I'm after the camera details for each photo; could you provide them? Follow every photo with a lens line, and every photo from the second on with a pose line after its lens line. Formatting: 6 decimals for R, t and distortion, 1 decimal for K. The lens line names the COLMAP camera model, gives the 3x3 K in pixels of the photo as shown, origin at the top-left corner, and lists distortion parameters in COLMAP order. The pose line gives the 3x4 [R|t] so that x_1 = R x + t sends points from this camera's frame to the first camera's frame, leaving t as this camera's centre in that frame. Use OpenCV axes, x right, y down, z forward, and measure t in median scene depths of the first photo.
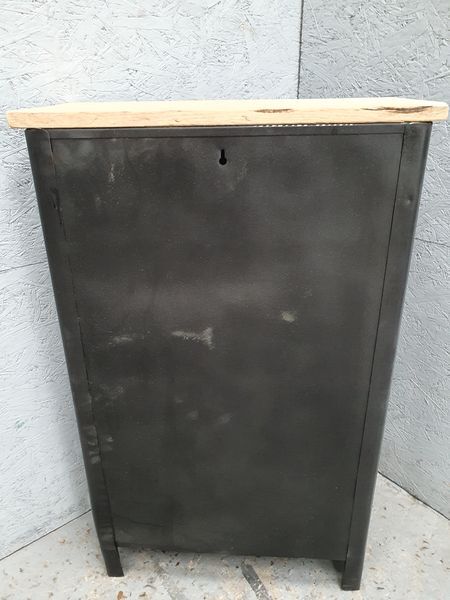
lens RADIAL K [[468.9, 0, 223.4], [0, 468.9, 299.2], [0, 0, 1]] dist [-0.013247, 0.046077]
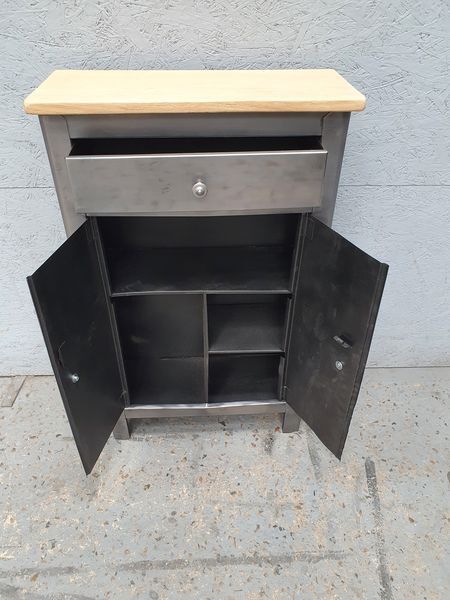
lens RADIAL K [[468.9, 0, 223.8], [0, 468.9, 304.4], [0, 0, 1]] dist [-0.013247, 0.046077]
pose [[0.806592, 0.378880, -0.453718, 0.165224], [-0.258337, 0.916333, 0.305934, -0.122107], [0.531669, -0.129551, 0.836985, -0.256403]]
